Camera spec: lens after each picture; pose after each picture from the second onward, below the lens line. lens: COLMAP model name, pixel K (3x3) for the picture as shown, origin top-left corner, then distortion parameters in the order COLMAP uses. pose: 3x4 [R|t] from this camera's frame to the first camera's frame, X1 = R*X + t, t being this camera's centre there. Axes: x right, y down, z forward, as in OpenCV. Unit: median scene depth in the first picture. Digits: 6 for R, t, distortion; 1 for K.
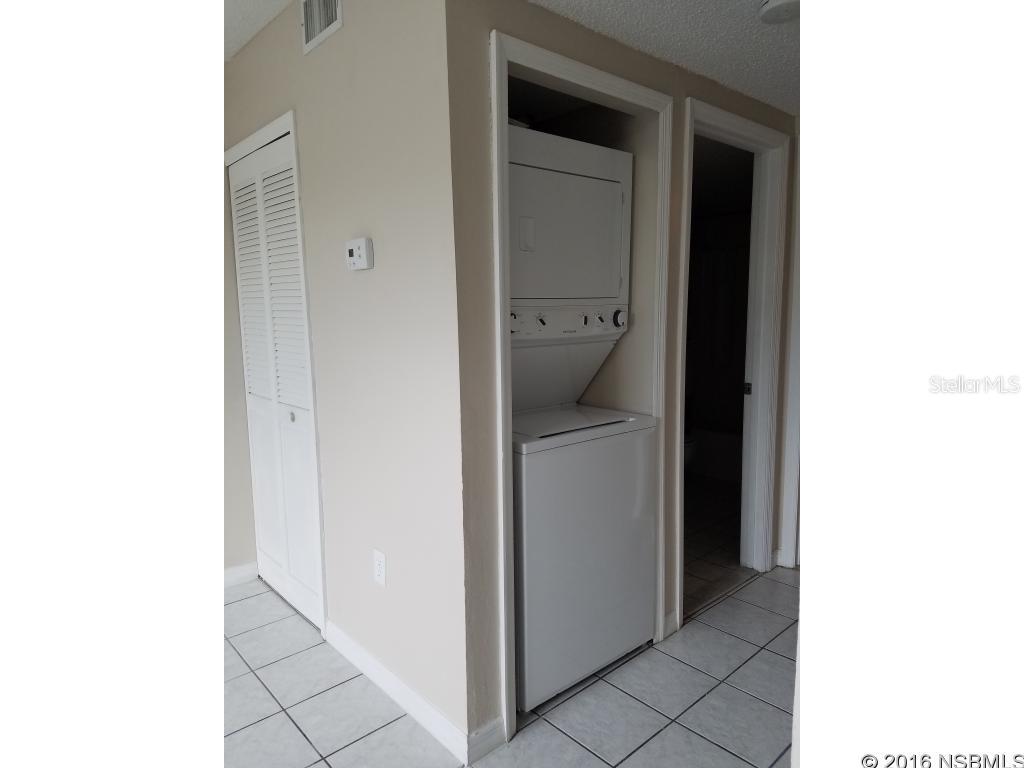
lens RADIAL K [[591.9, 0, 497.1], [0, 591.9, 390.5], [0, 0, 1]] dist [0.061937, -0.023604]
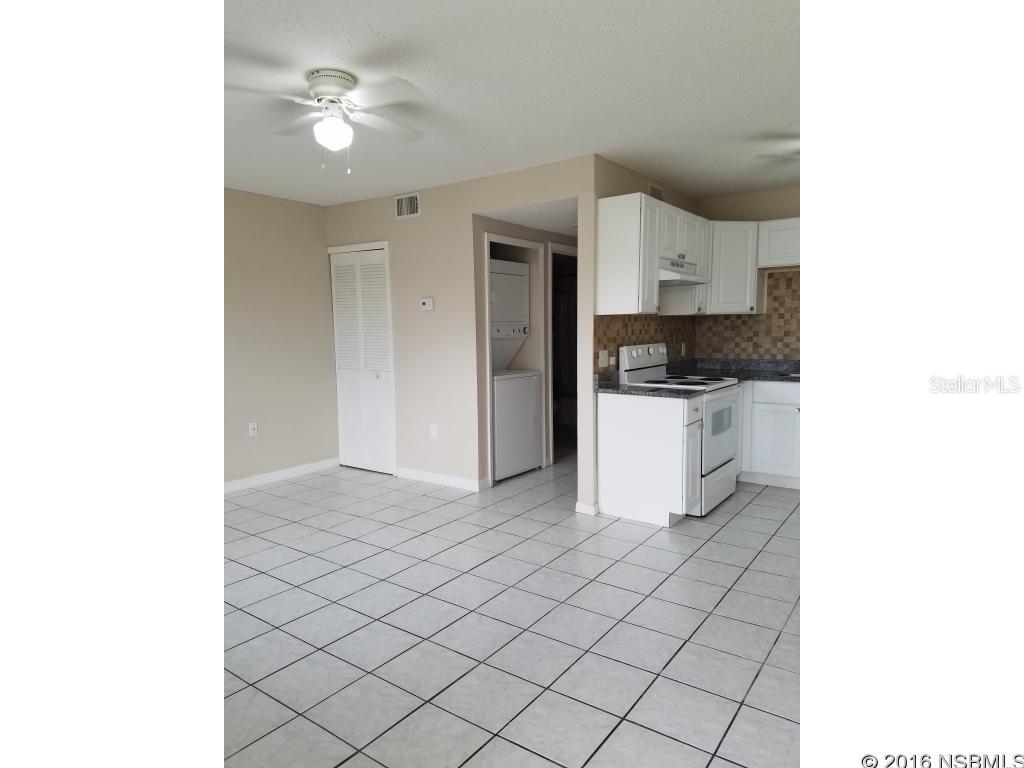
lens RADIAL K [[591.9, 0, 496.2], [0, 591.9, 388.5], [0, 0, 1]] dist [0.061937, -0.023604]
pose [[0.976978, -0.015607, 0.212767, -0.443684], [0.023161, 0.999185, -0.033056, 0.198598], [-0.212078, 0.037223, 0.976544, -1.369892]]
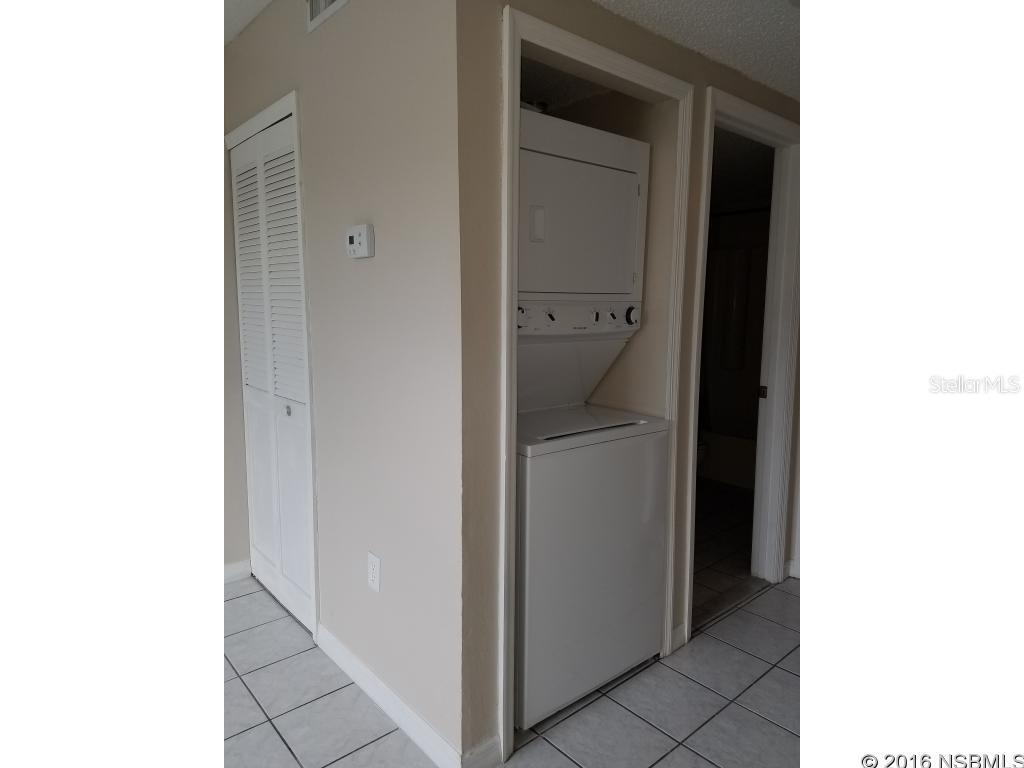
lens RADIAL K [[591.9, 0, 502.3], [0, 591.9, 383.6], [0, 0, 1]] dist [0.061937, -0.023604]
pose [[0.999718, 0.023574, -0.002834, 0.002825], [-0.023589, 0.999707, -0.005479, -0.002509], [0.002704, 0.005545, 0.999981, 0.047367]]
